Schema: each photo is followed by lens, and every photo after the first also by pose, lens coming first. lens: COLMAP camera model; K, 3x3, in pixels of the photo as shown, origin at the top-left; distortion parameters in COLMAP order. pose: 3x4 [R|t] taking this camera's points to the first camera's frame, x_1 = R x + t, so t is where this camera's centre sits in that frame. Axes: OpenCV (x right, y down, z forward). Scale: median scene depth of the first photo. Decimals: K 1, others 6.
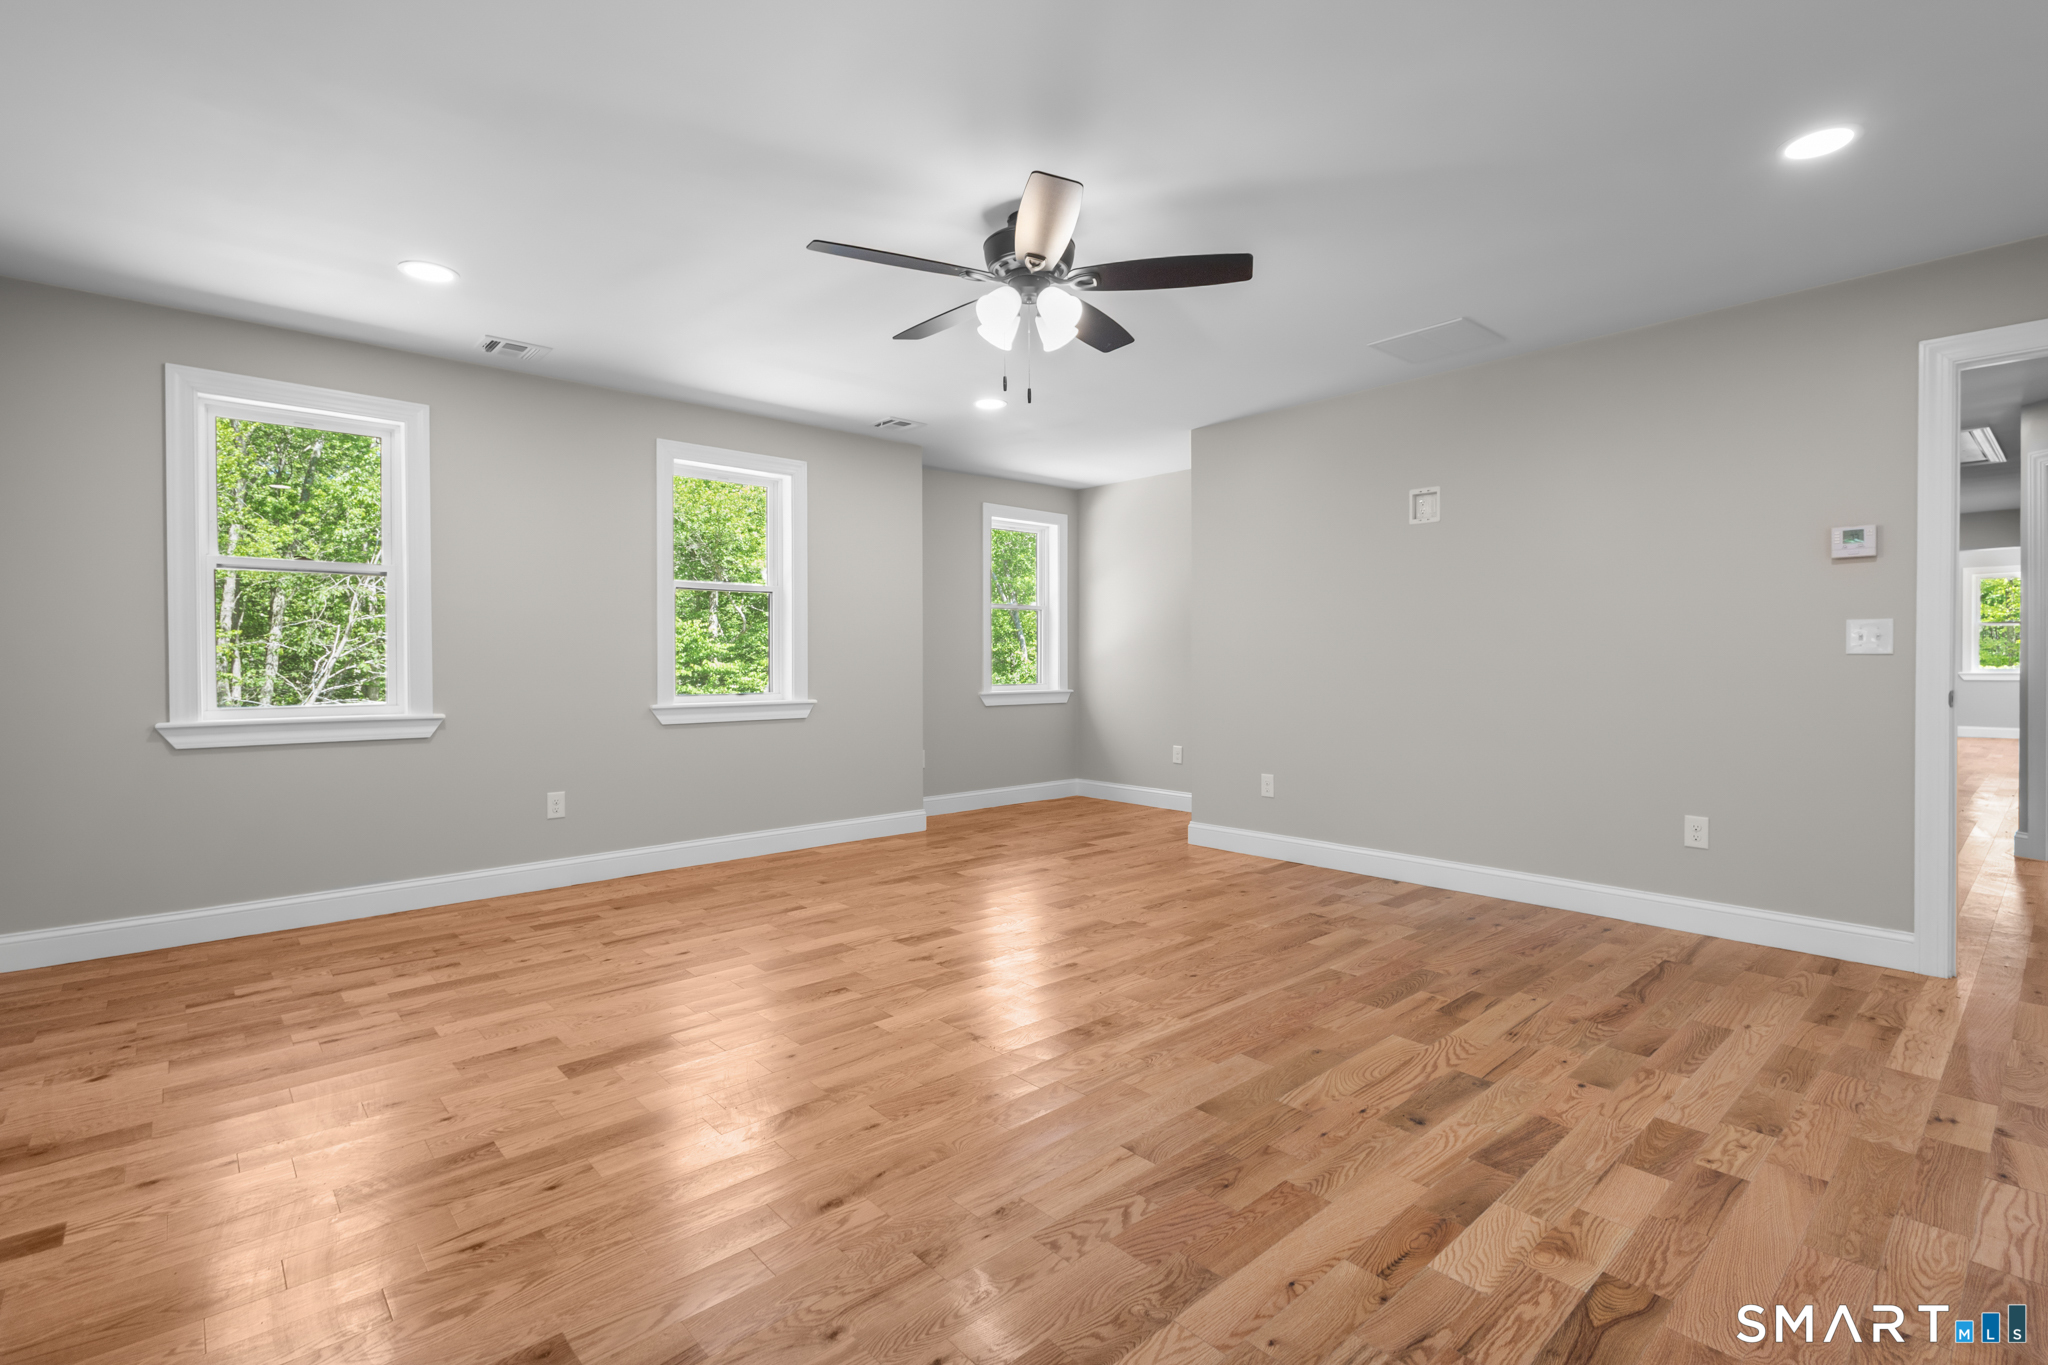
lens RADIAL K [[946.1, 0, 1030.5], [0, 946.1, 675.6], [0, 0, 1]] dist [0.002486, -0.000317]
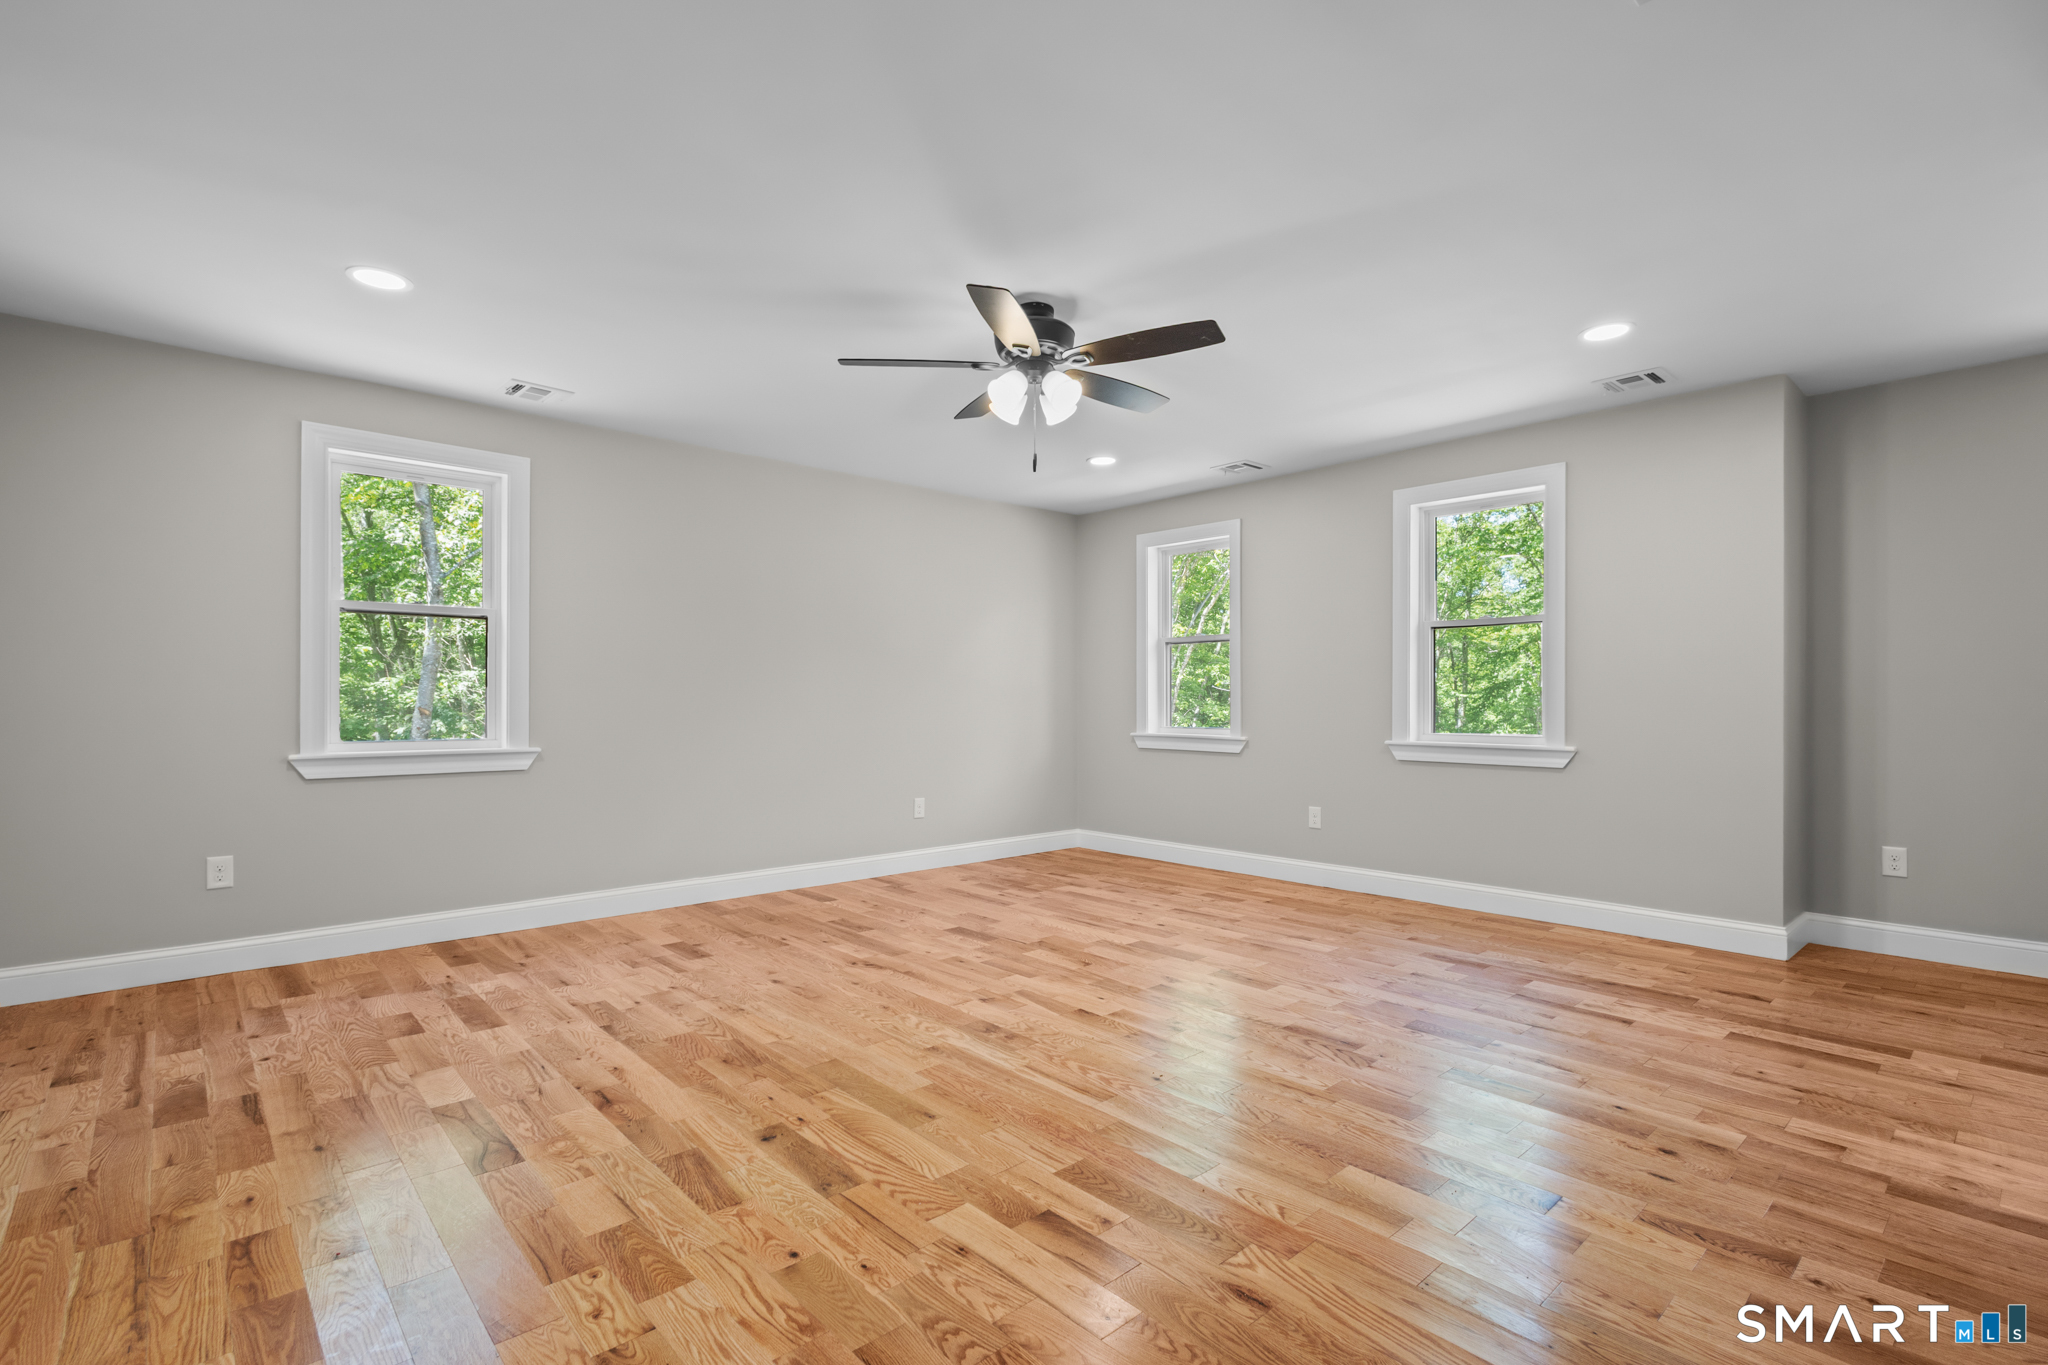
lens RADIAL K [[946.5, 0, 1026.2], [0, 946.5, 706.0], [0, 0, 1]] dist [0.007932, 0.000329]
pose [[0.000000, 0.010196, -0.999948, 1.131077], [-0.015713, 0.999825, 0.010195, -0.020422], [0.999877, 0.015712, 0.000160, 0.990343]]
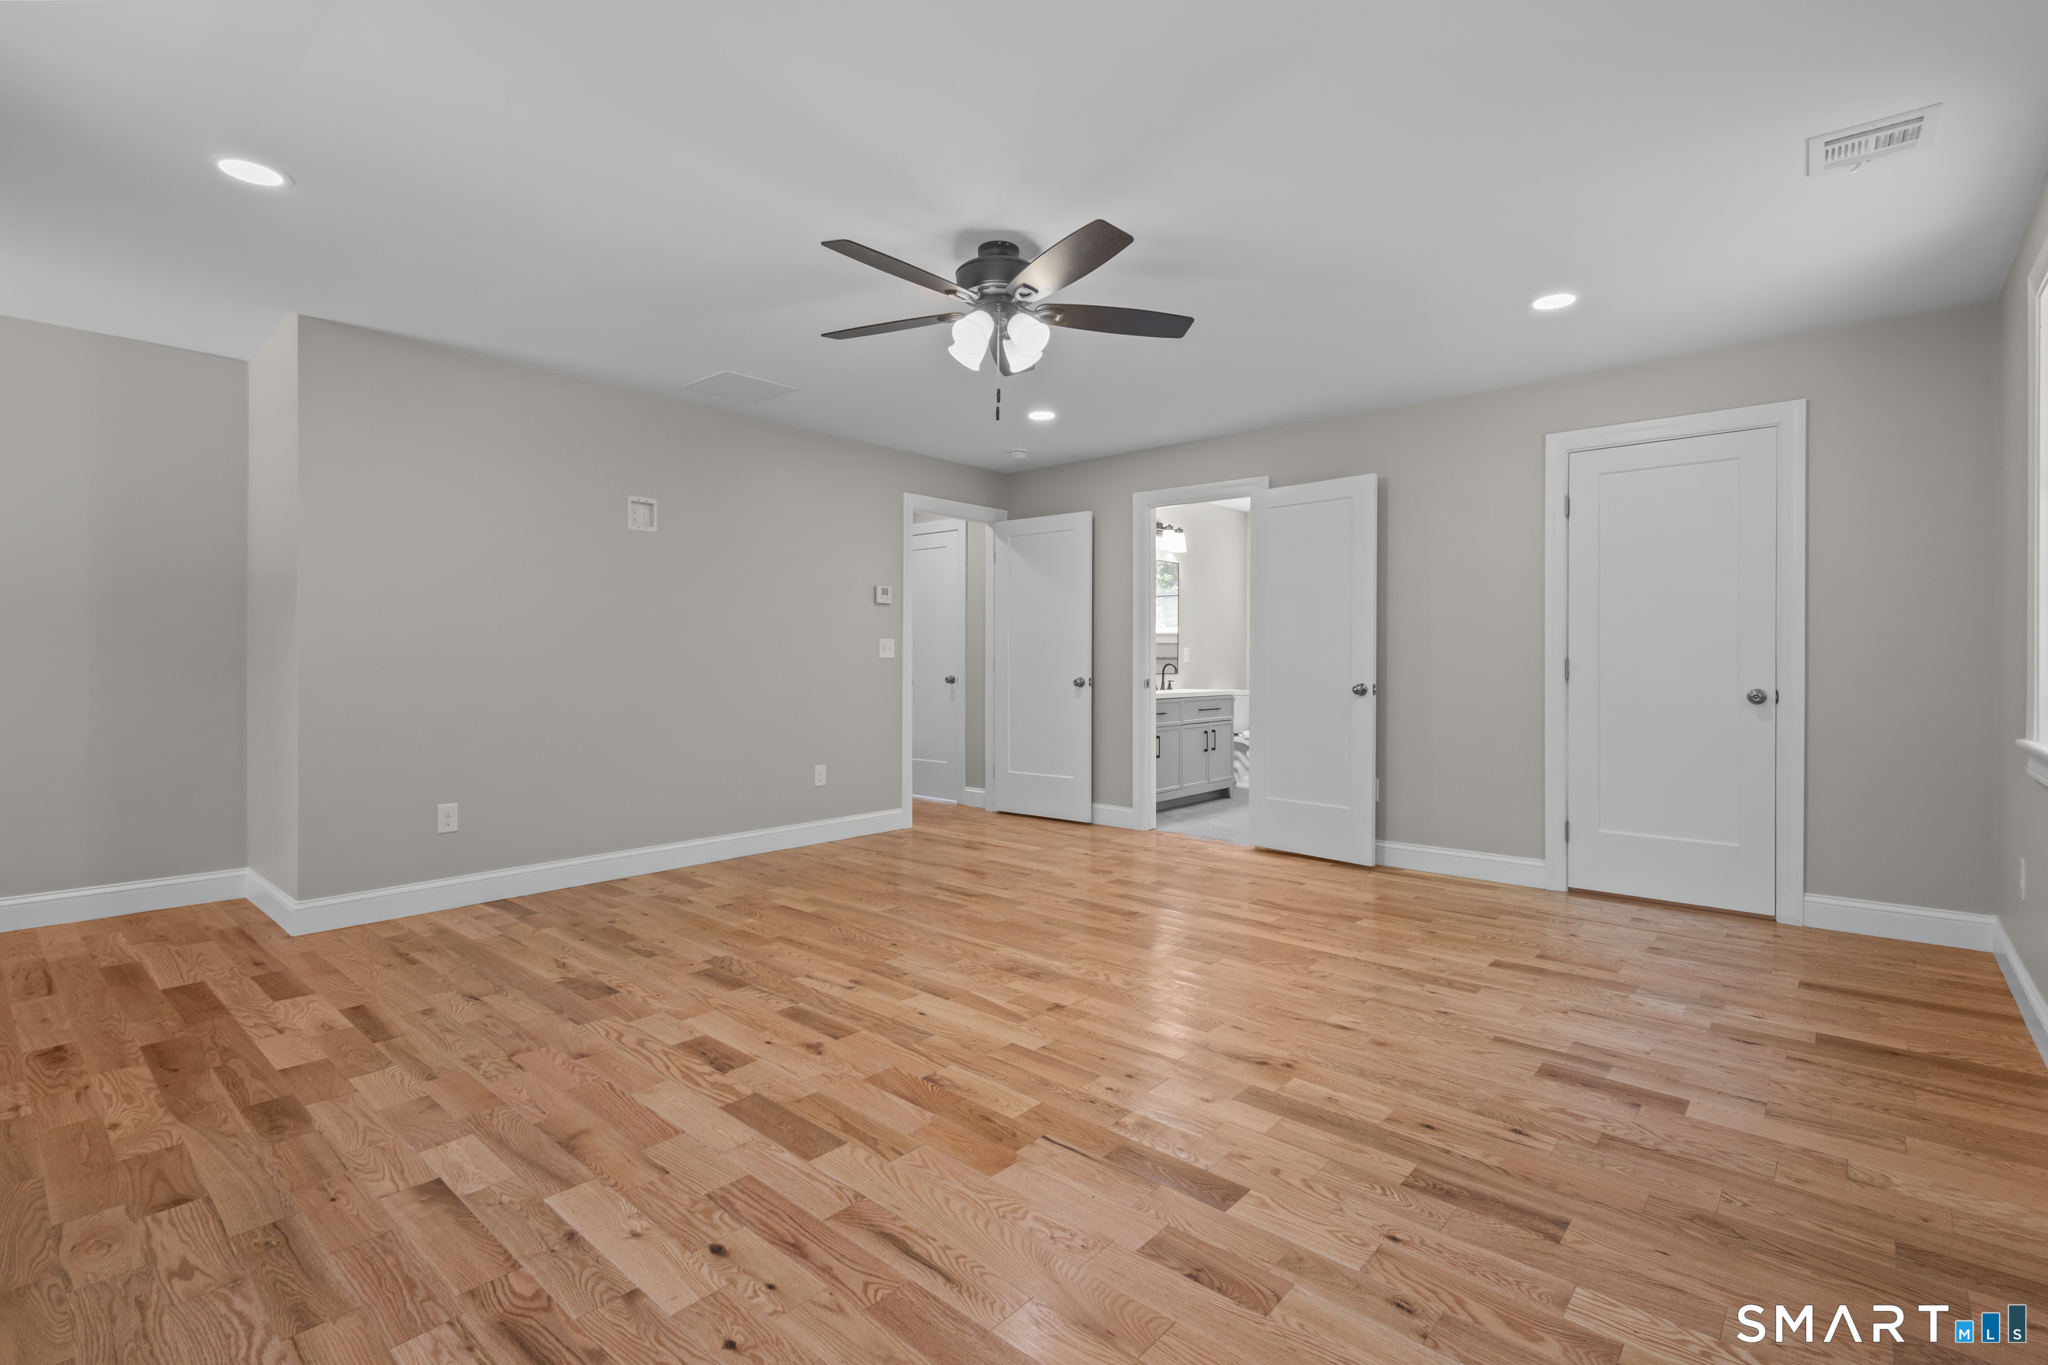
lens RADIAL K [[946.1, 0, 1030.5], [0, 946.1, 675.6], [0, 0, 1]] dist [0.002486, -0.000317]
pose [[-0.115896, -0.012151, 0.993187, -1.067961], [0.013587, 0.999812, 0.013817, -0.013324], [-0.993168, 0.015096, -0.115709, 1.087366]]
